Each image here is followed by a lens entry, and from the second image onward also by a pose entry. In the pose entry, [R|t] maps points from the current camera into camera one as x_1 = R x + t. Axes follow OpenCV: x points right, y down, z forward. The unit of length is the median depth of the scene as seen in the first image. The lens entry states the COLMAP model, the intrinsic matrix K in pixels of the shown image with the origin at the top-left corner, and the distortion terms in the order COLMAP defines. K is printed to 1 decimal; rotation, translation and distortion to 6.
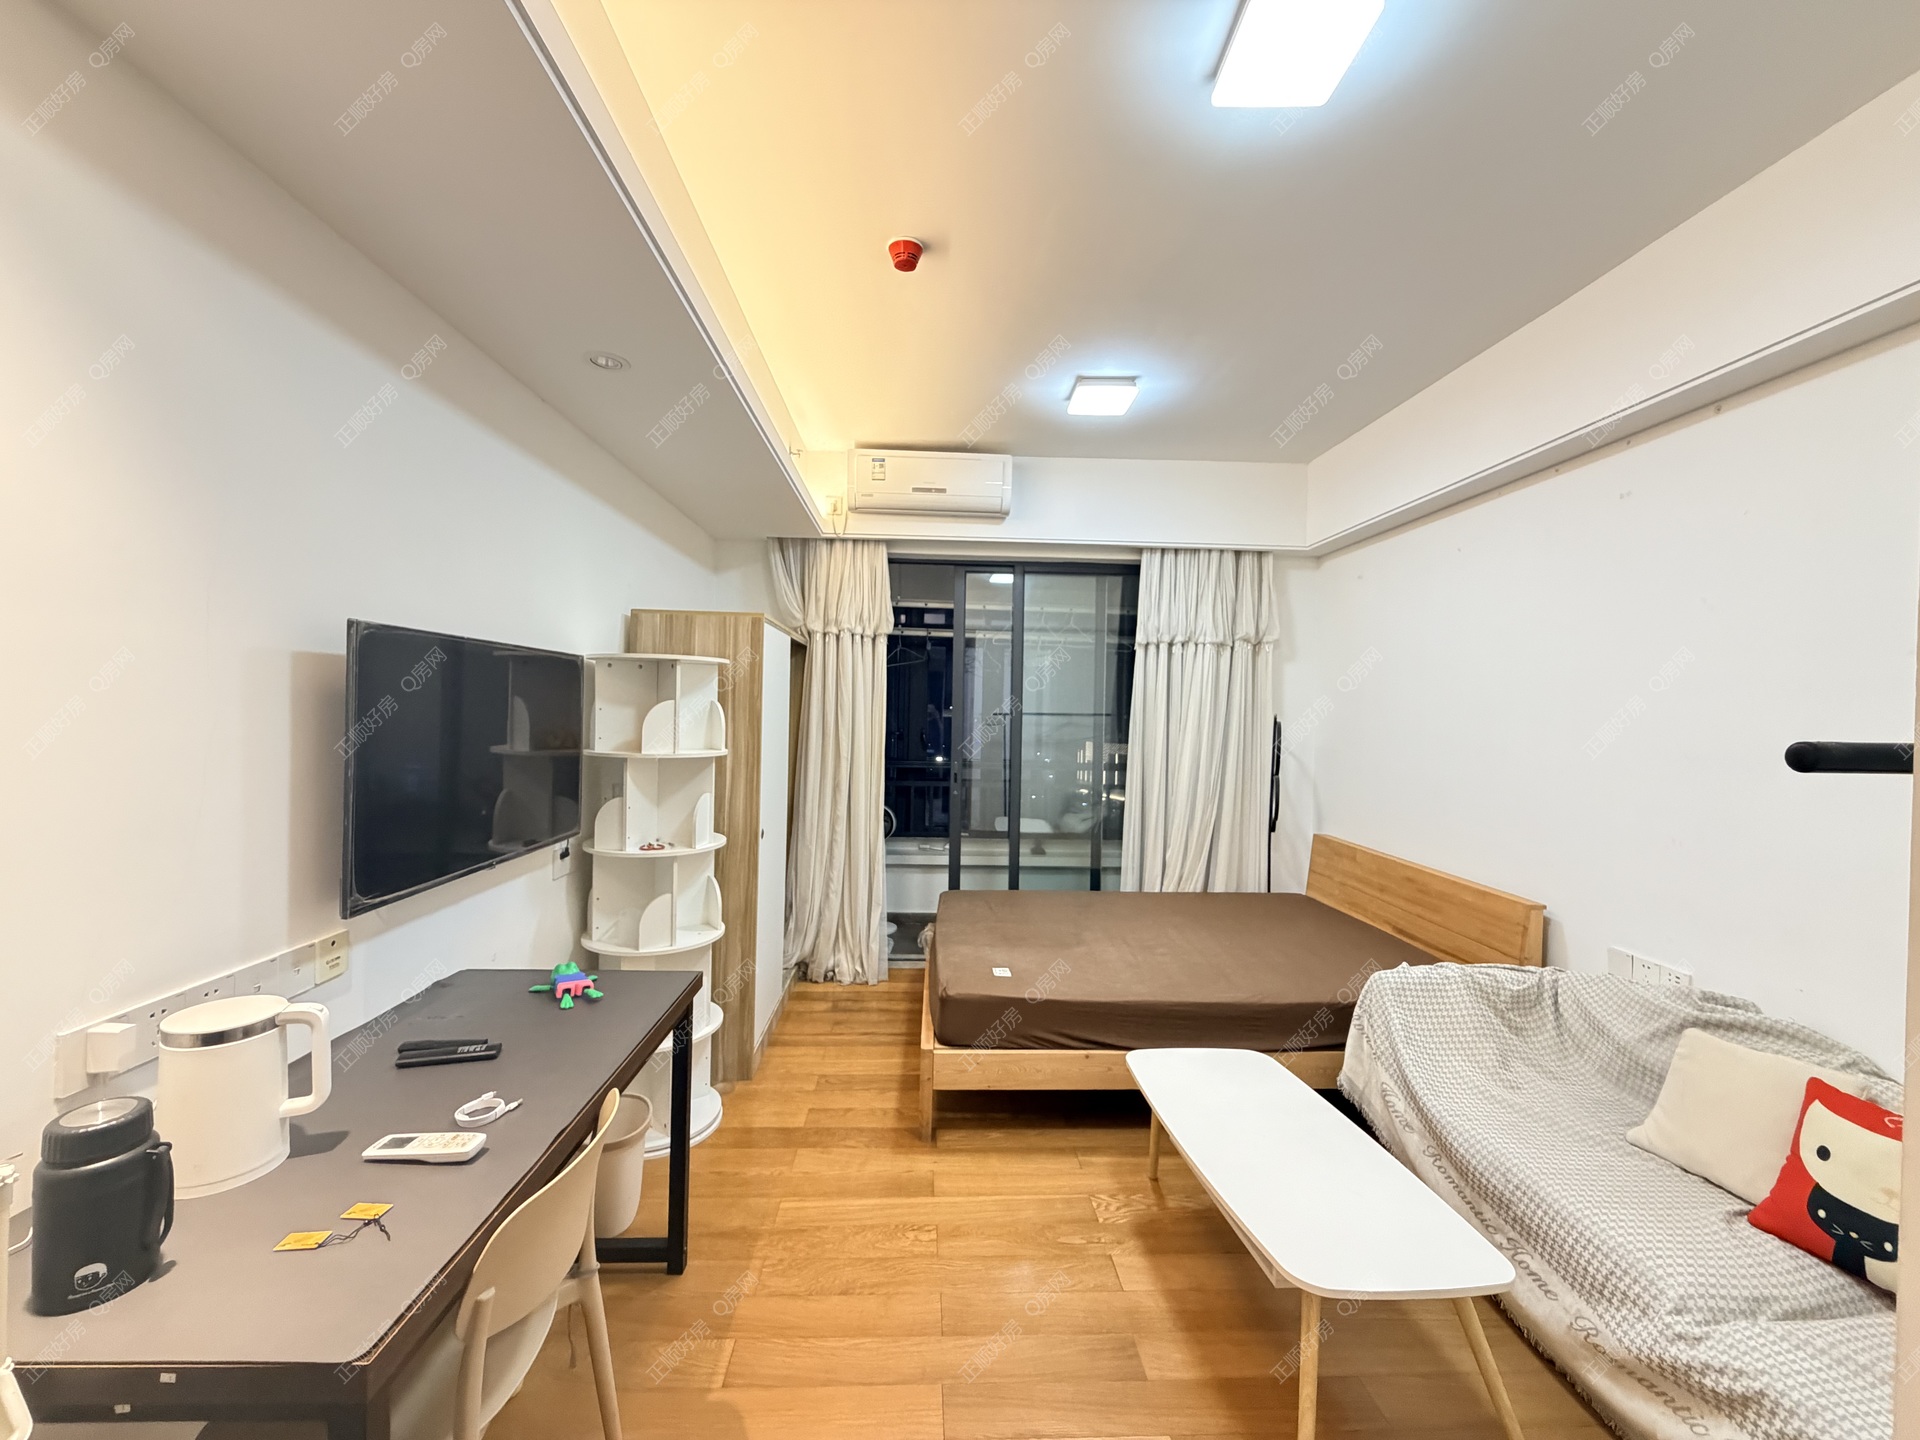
lens RADIAL K [[762.6, 0, 960.0], [0, 762.6, 720.0], [0, 0, 1]] dist [-0.000590, 0.000185]
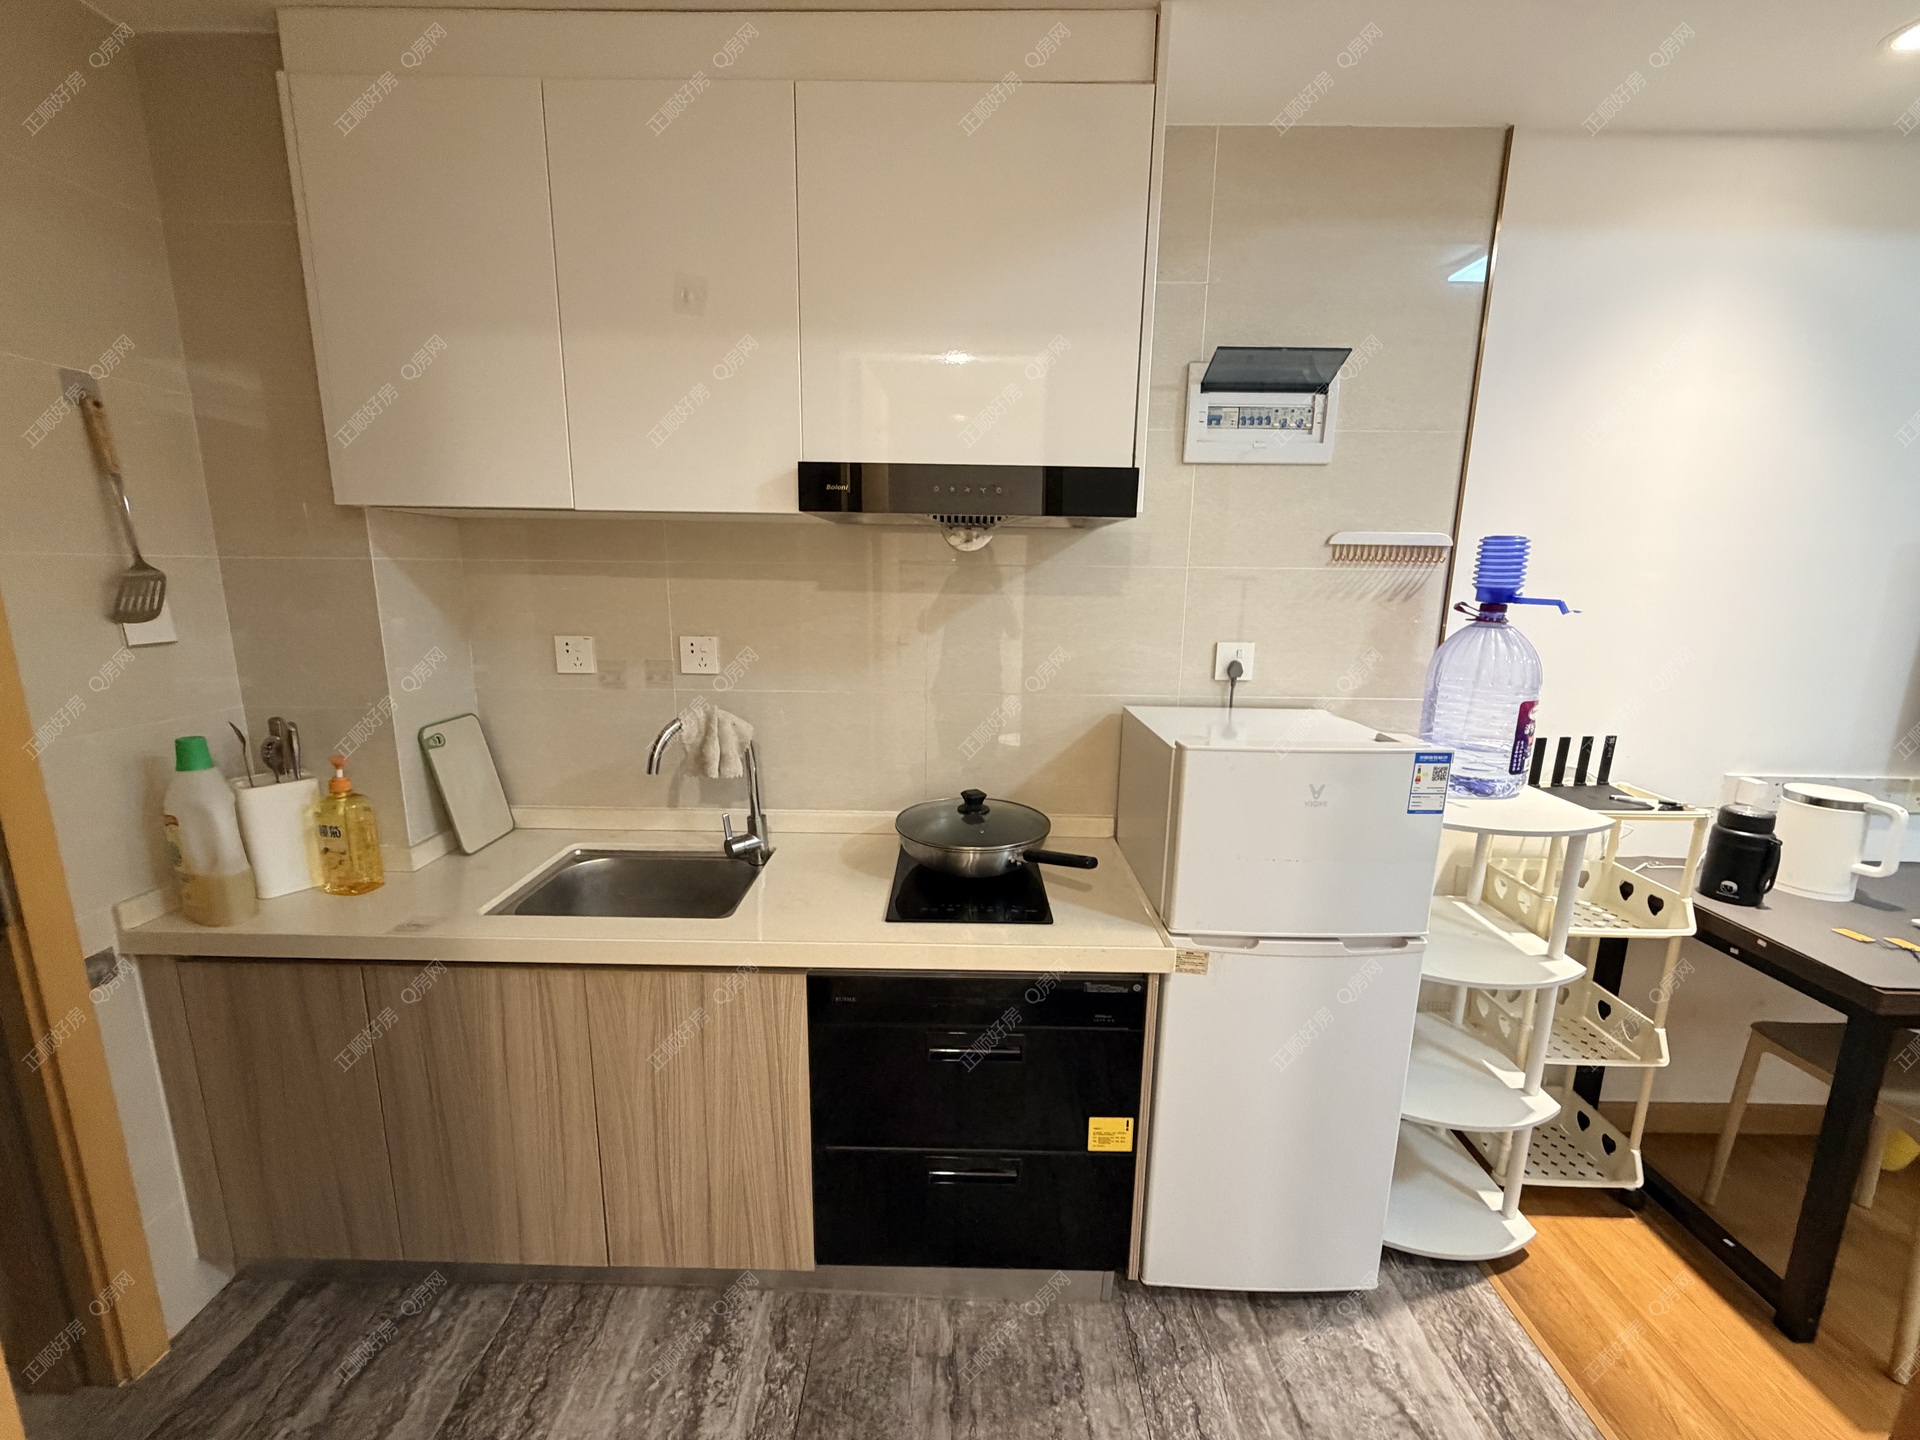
lens RADIAL K [[762.6, 0, 960.0], [0, 762.6, 720.0], [0, 0, 1]] dist [-0.000590, 0.000185]
pose [[-0.062099, 0.169875, -0.983507, 0.618835], [-0.018871, 0.985033, 0.171330, 0.014813], [0.997892, 0.029199, -0.057964, -0.647018]]
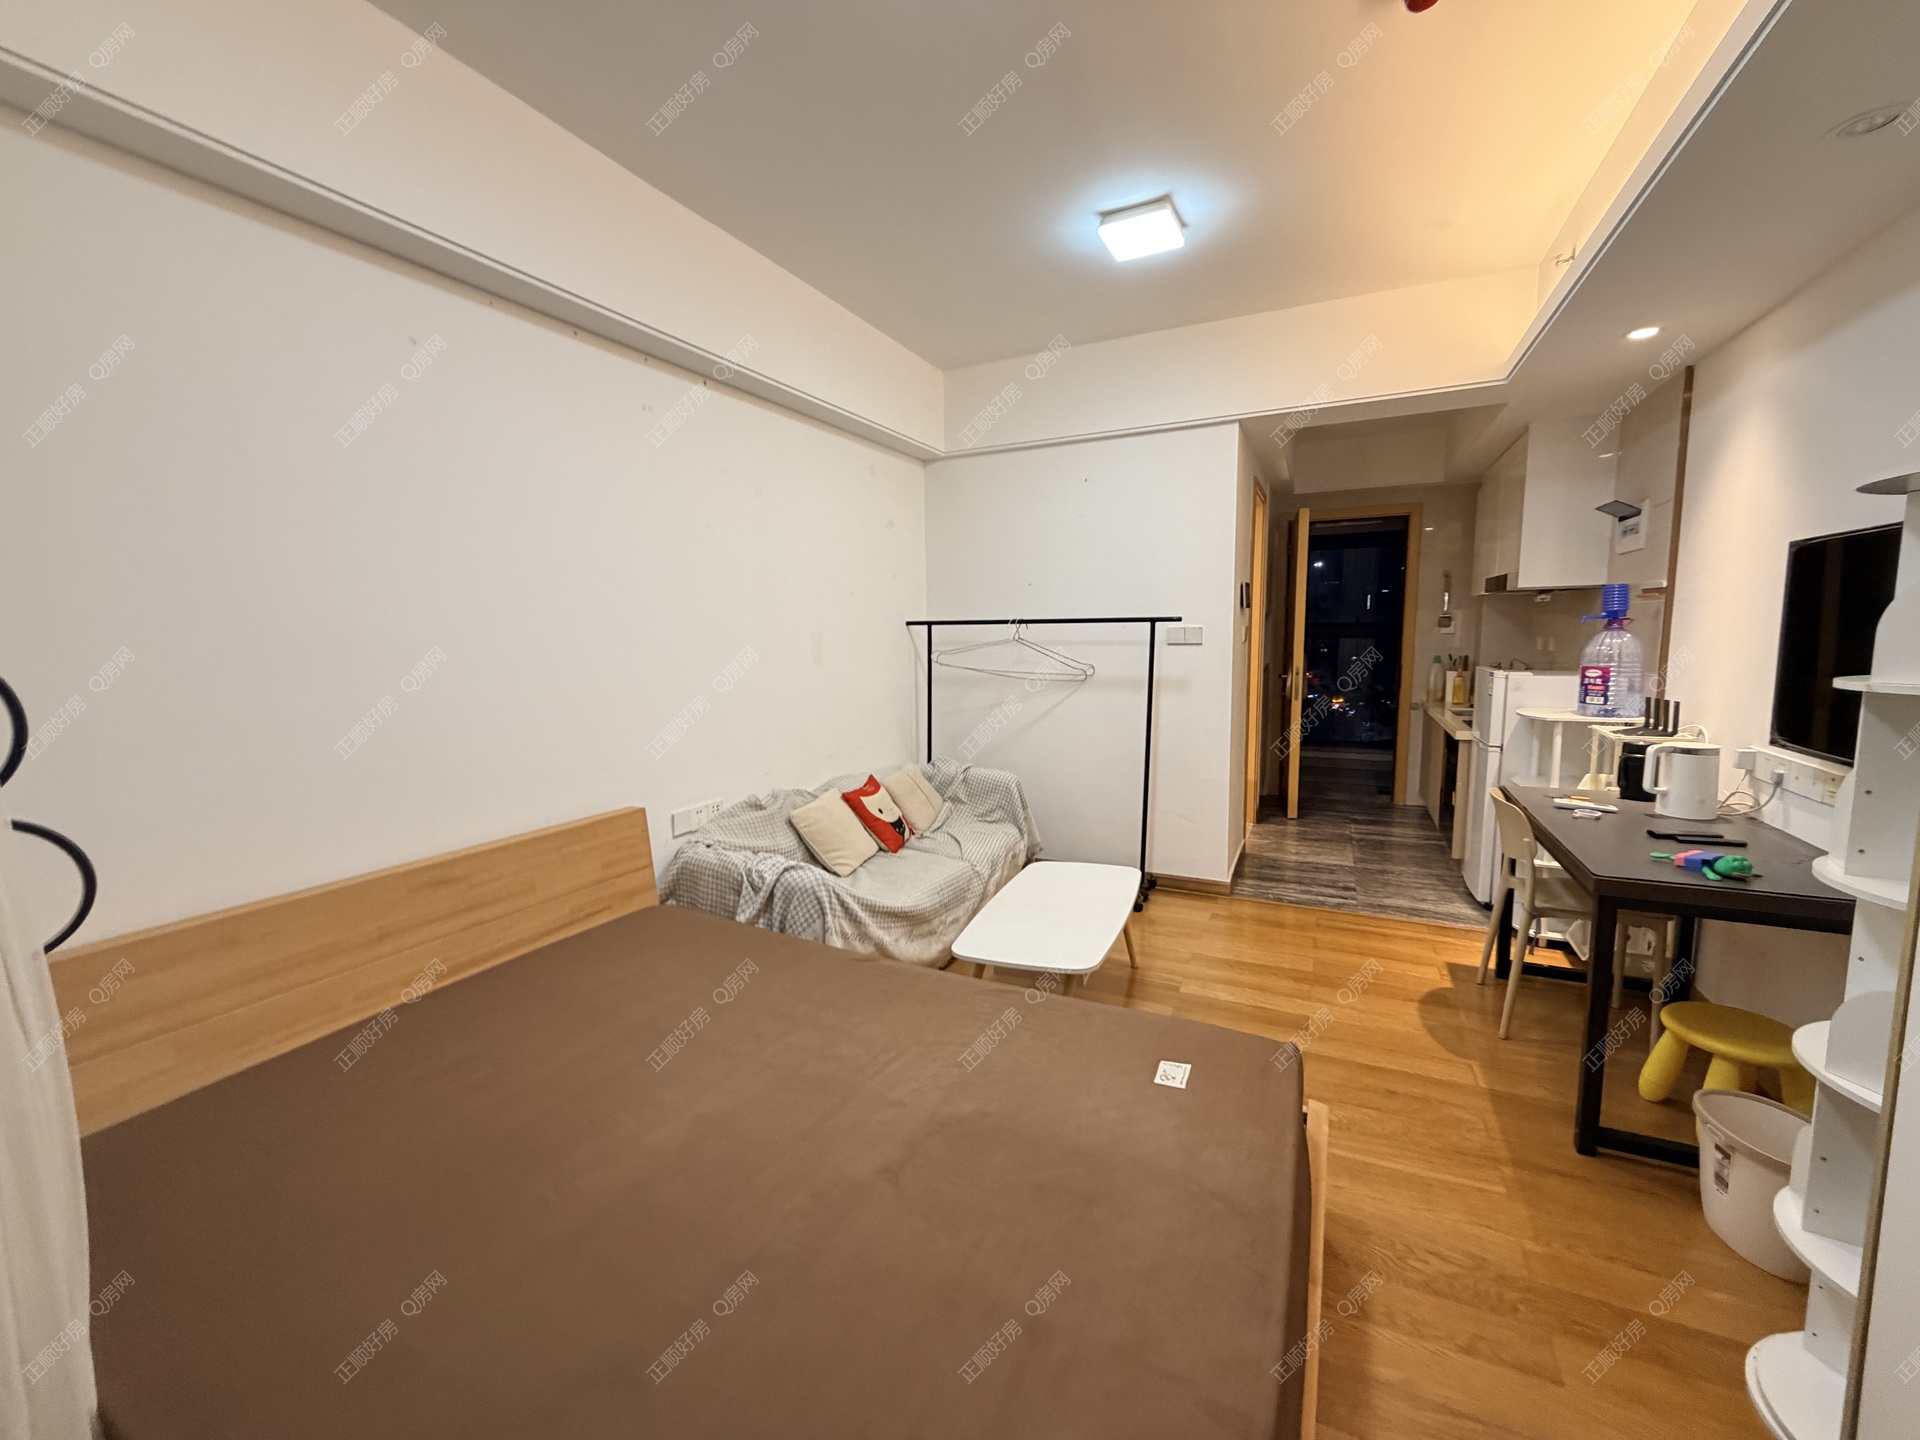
lens RADIAL K [[762.6, 0, 960.0], [0, 762.6, 720.0], [0, 0, 1]] dist [-0.000590, 0.000185]
pose [[-0.880252, -0.061600, 0.470490, -0.142010], [0.002854, 0.990833, 0.135066, 0.008850], [-0.474497, 0.120234, -0.872007, 4.057622]]
